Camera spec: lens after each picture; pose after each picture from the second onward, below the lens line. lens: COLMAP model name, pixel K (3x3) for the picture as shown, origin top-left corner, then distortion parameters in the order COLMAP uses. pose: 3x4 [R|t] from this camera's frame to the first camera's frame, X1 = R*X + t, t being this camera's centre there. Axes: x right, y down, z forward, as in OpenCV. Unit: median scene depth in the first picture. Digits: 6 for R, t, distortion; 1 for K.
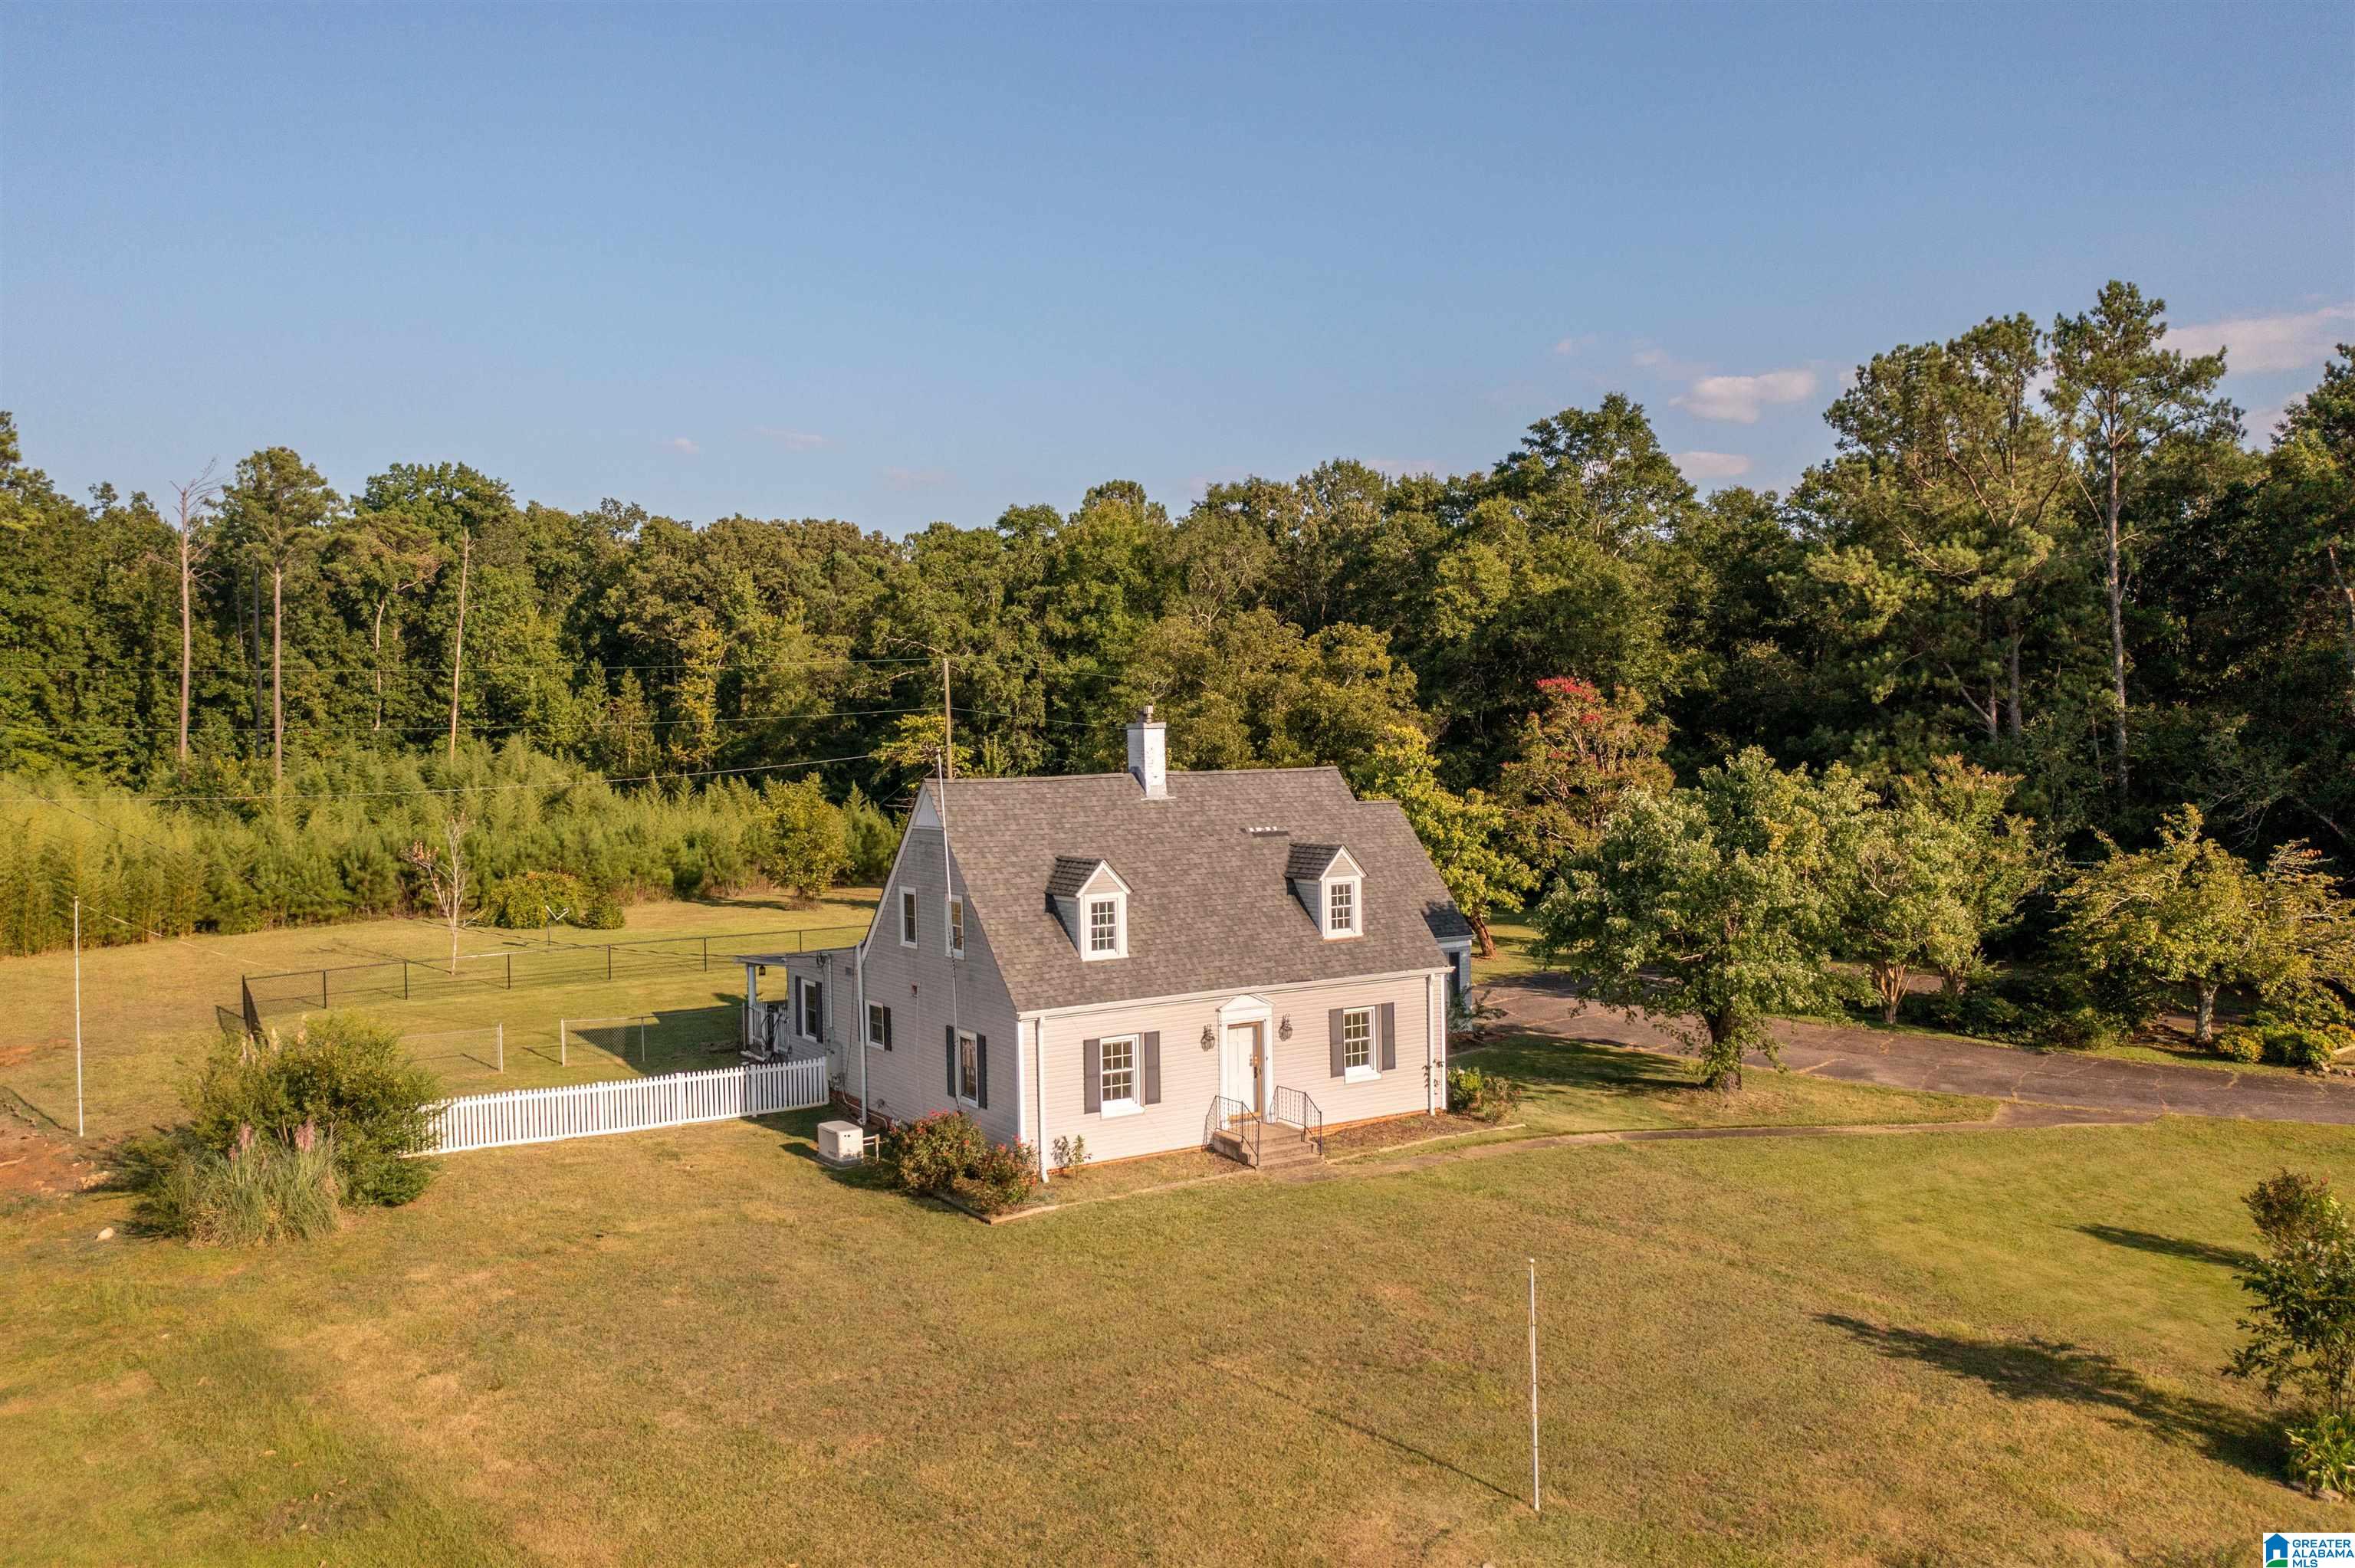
lens RADIAL K [[1883.3, 0, 1197.6], [0, 1883.3, 720.1], [0, 0, 1]] dist [-0.004619, 0.005865]
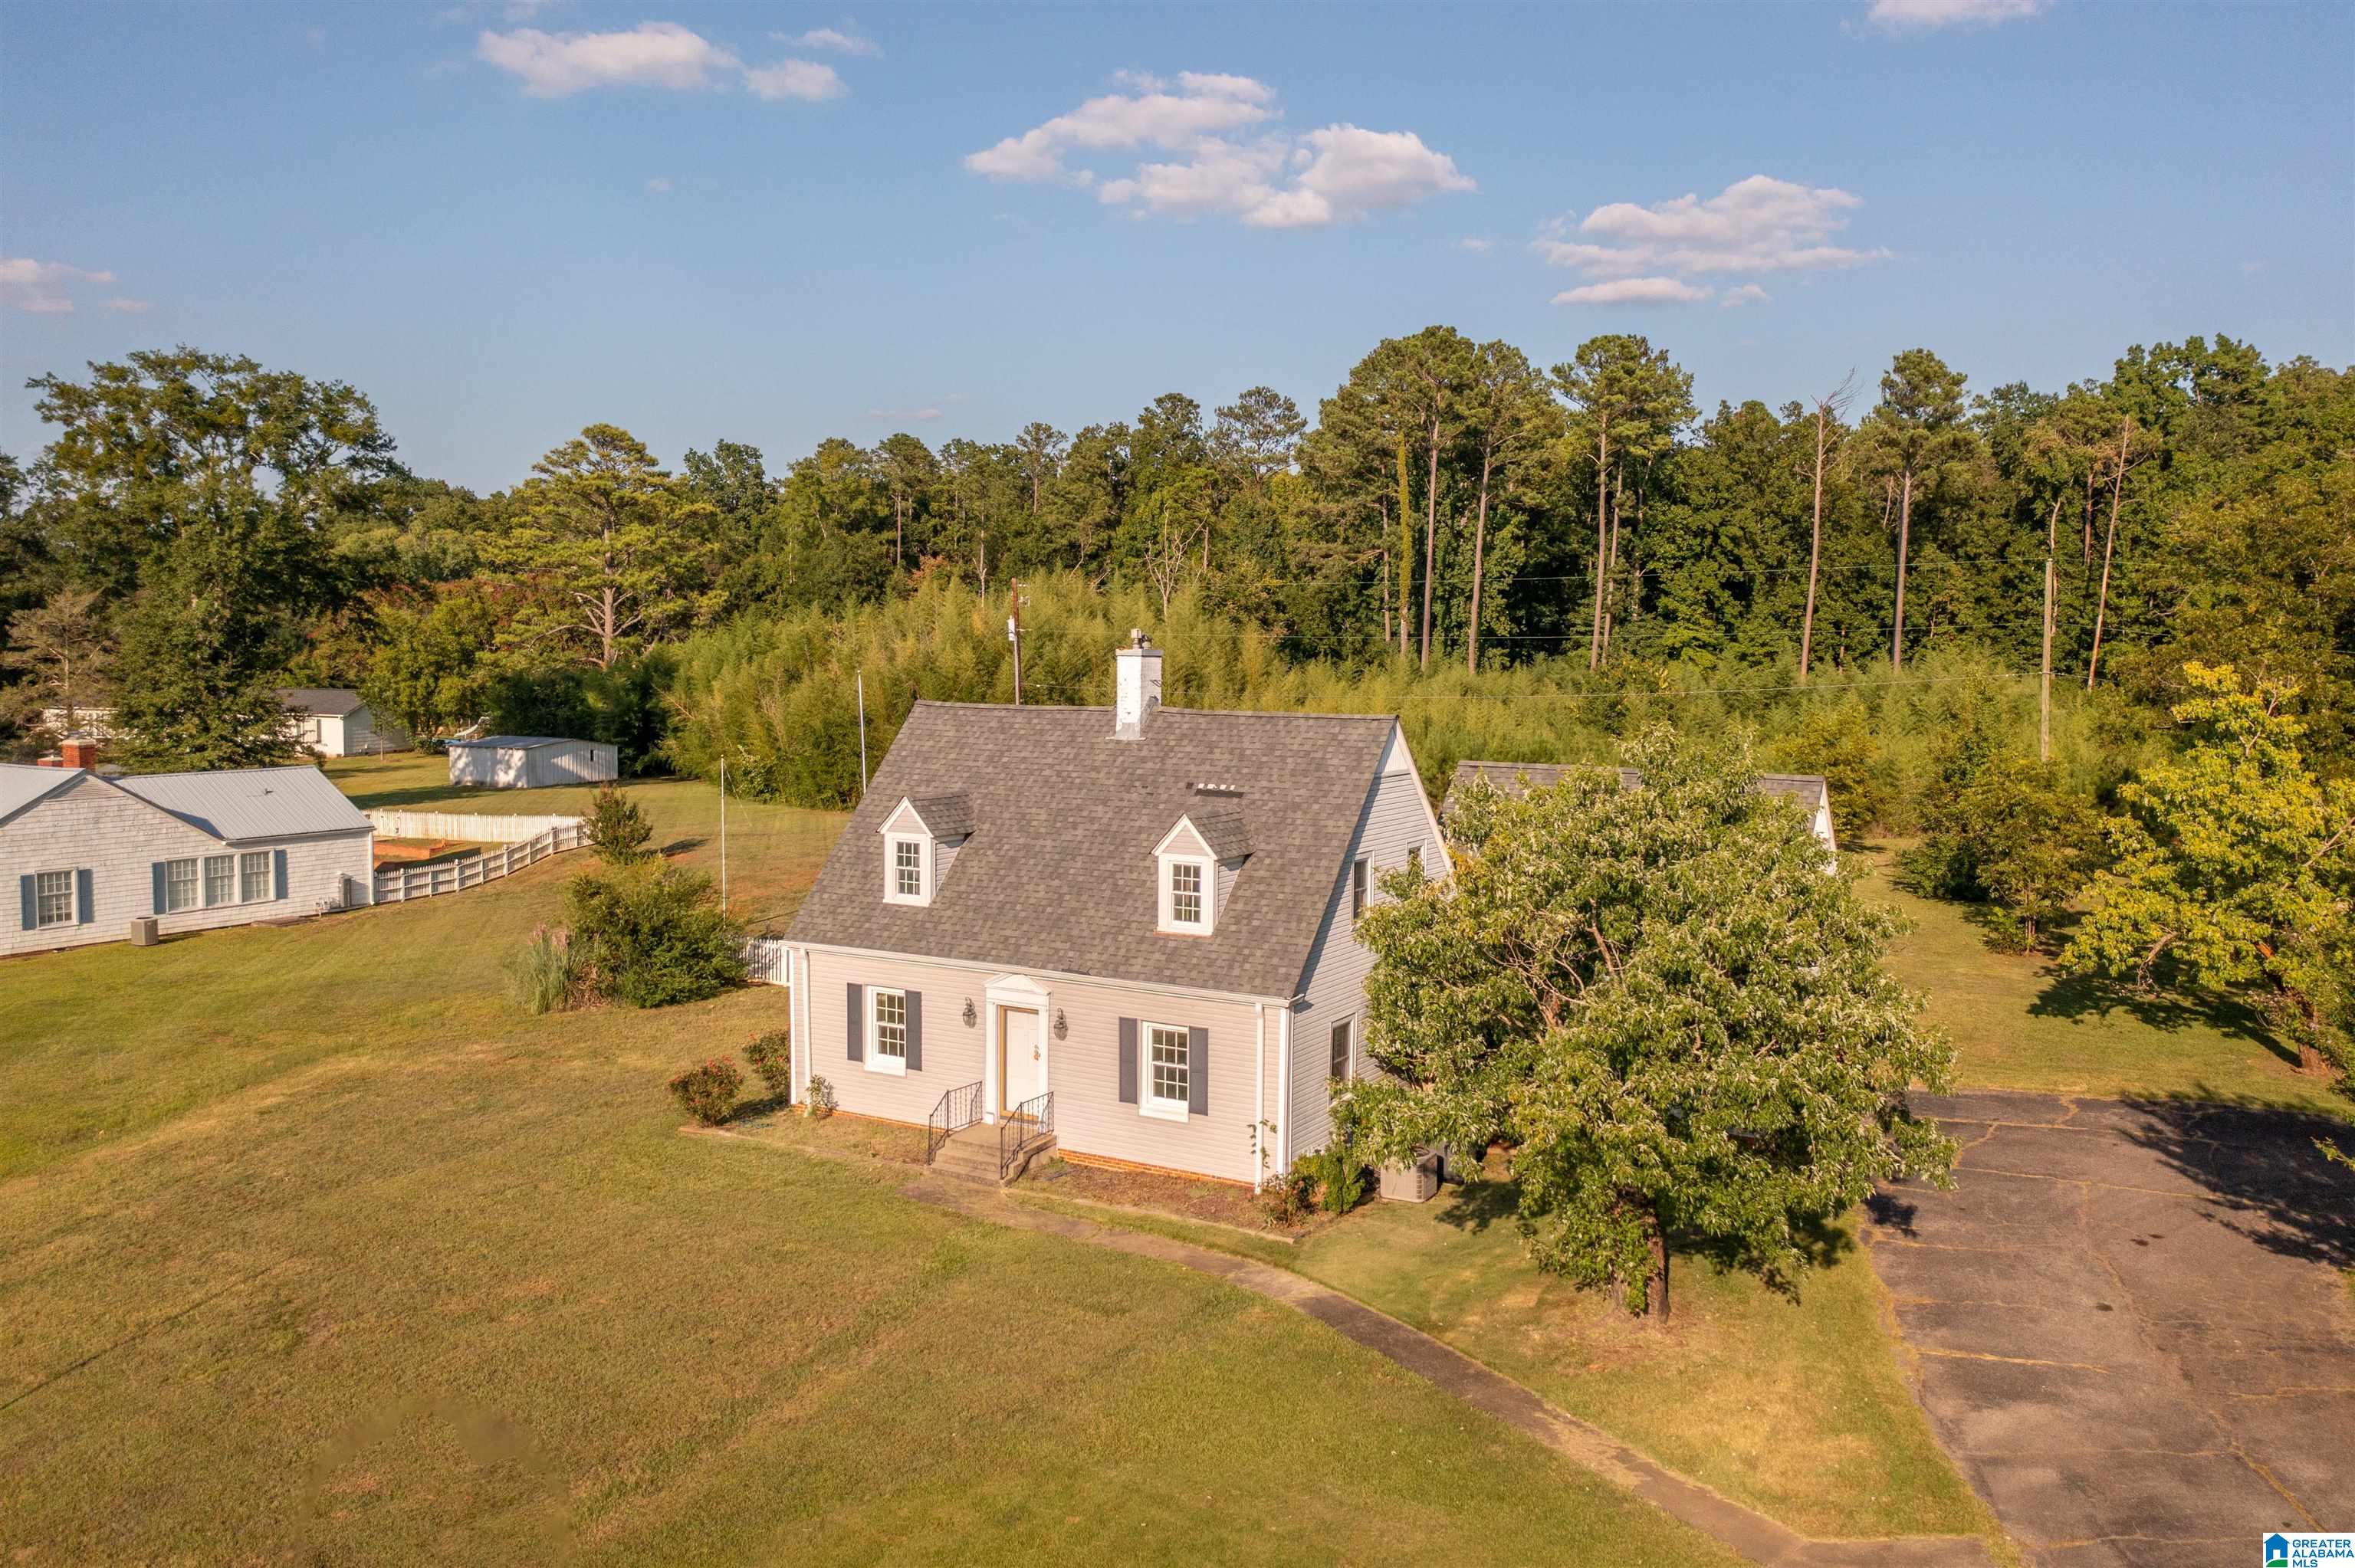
lens RADIAL K [[1880.0, 0, 1159.4], [0, 1880.0, 754.8], [0, 0, 1]] dist [-0.005006, 0.001689]
pose [[0.441132, 0.075288, -0.894278, 0.747070], [-0.010682, 0.996845, 0.078654, -0.017742], [0.897379, -0.025144, 0.440545, 0.644147]]
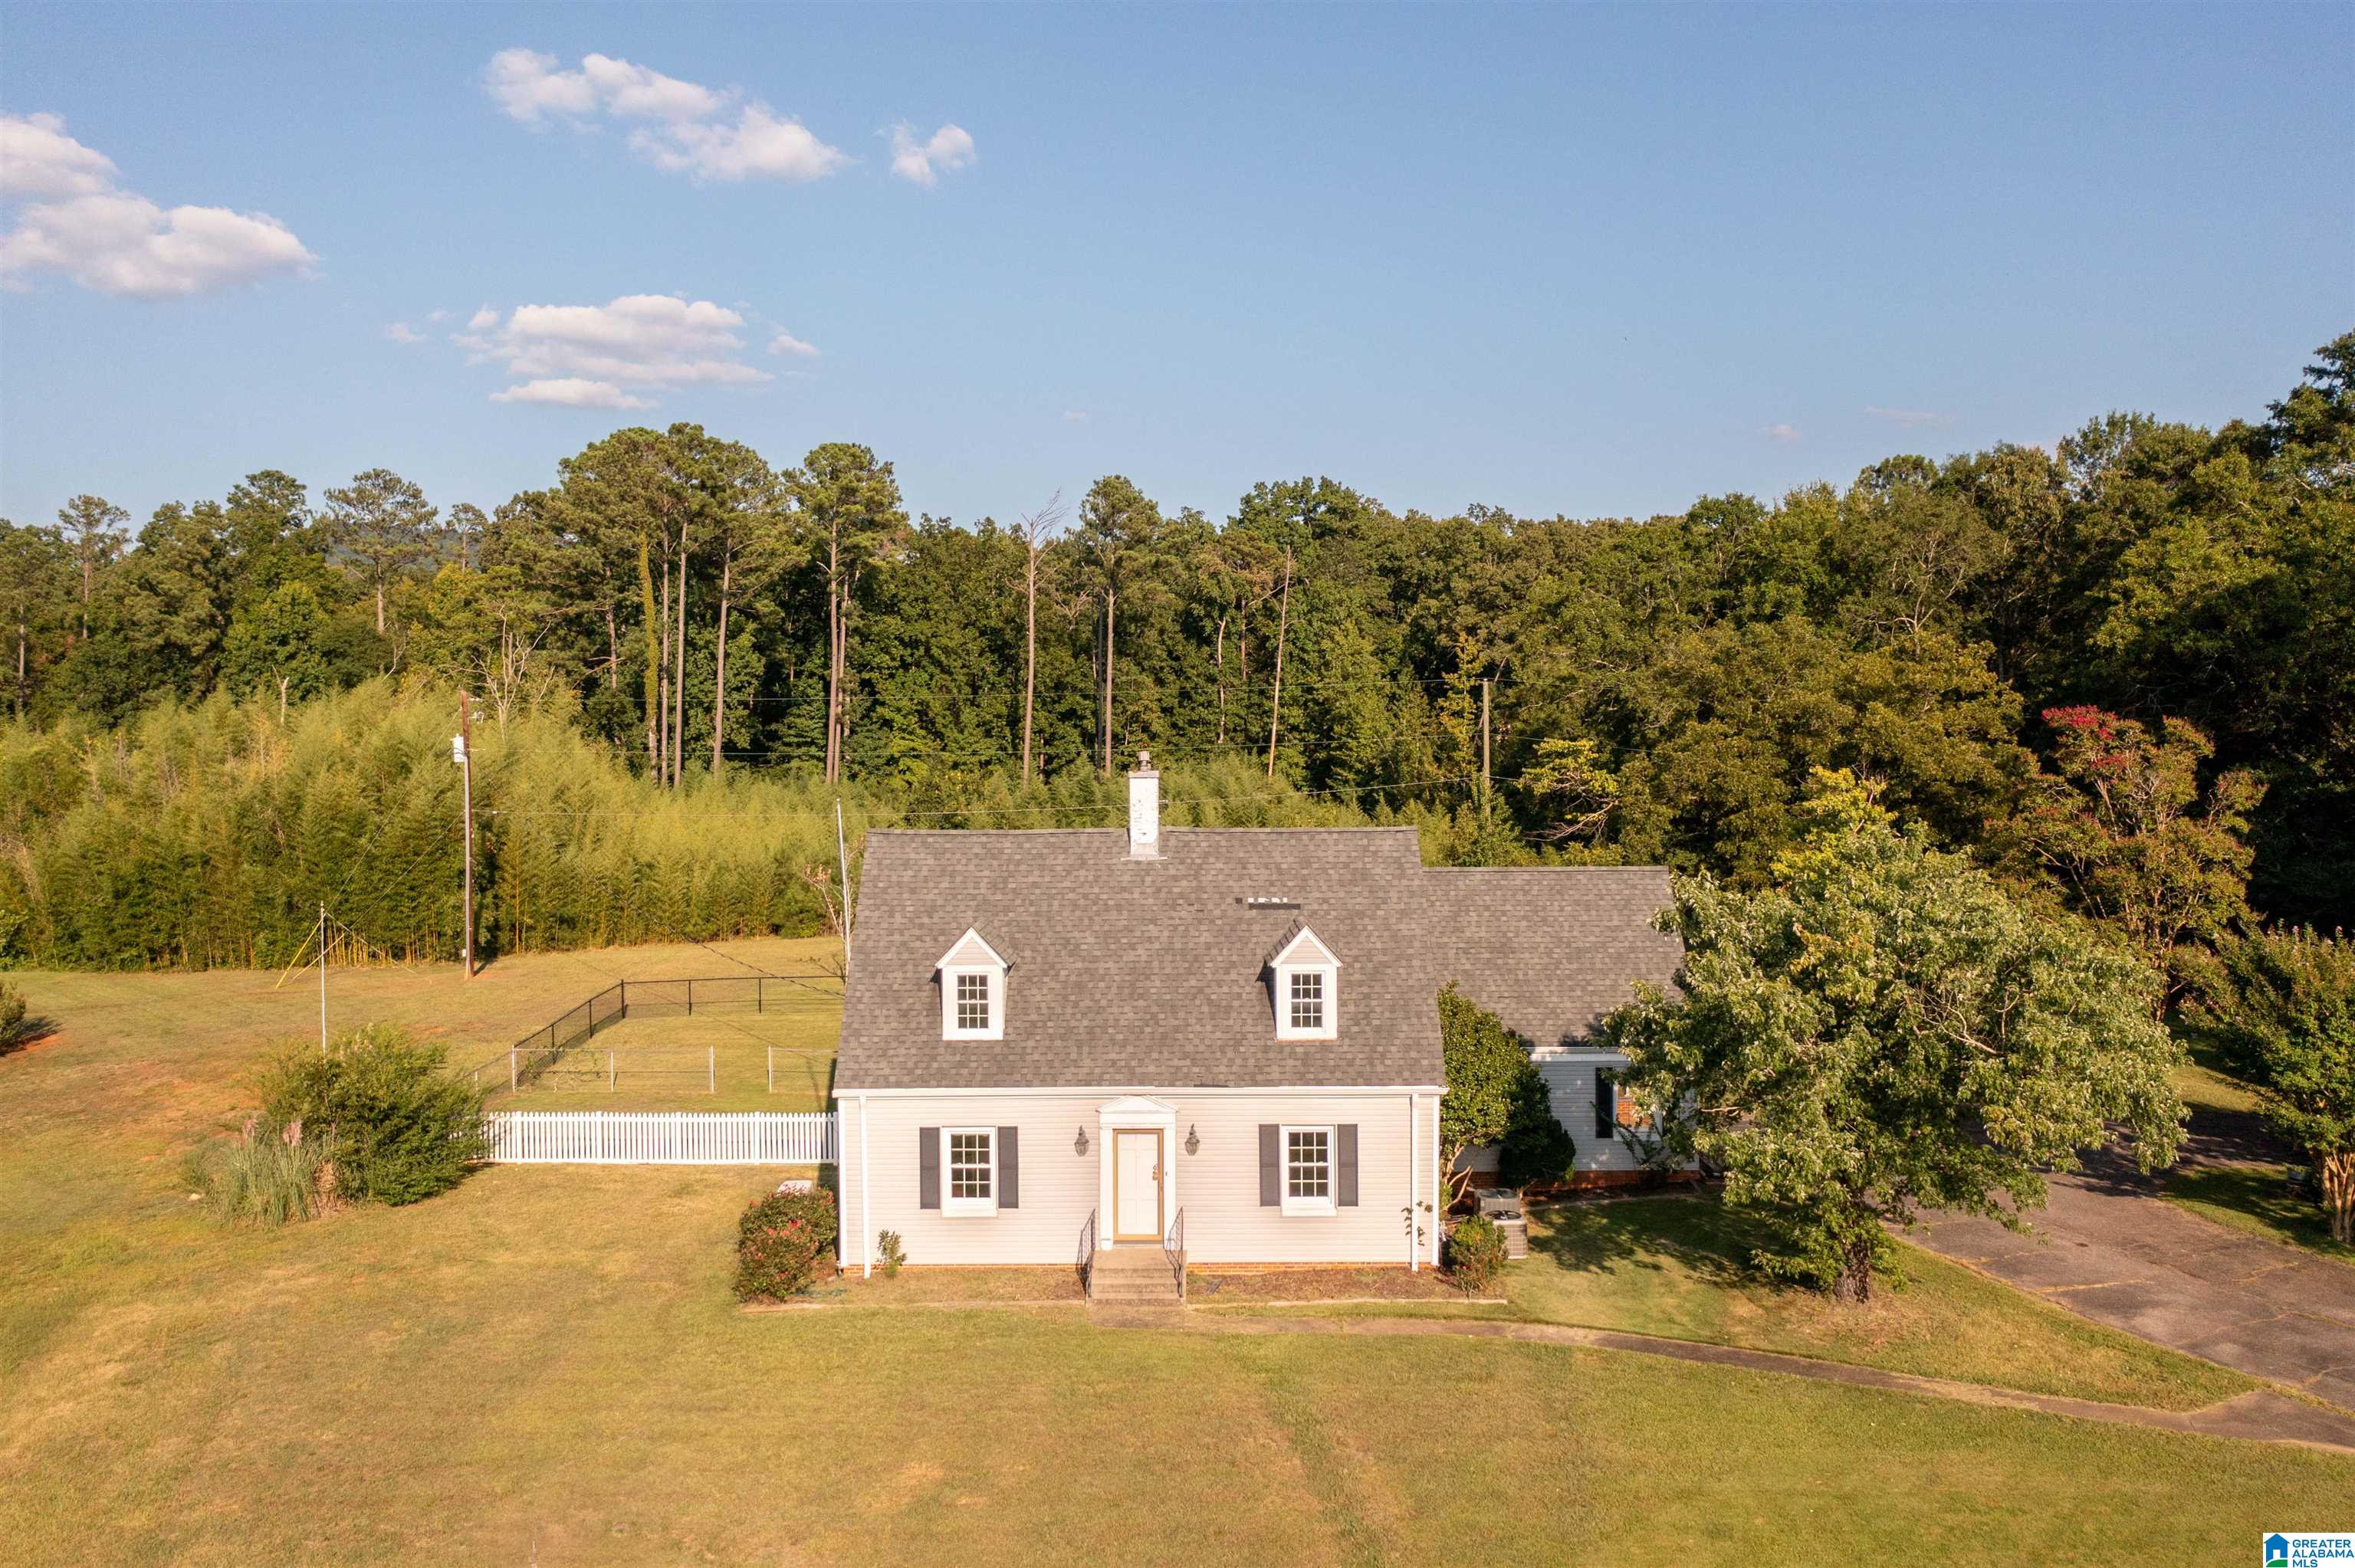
lens RADIAL K [[1998.5, 0, 1177.5], [0, 1998.5, 784.0], [0, 0, 1]] dist [-0.005315, 0.008672]
pose [[0.838927, 0.022475, -0.543779, 0.493380], [-0.006747, 0.999500, 0.030901, -0.021224], [0.544201, -0.022255, 0.838659, 0.240061]]
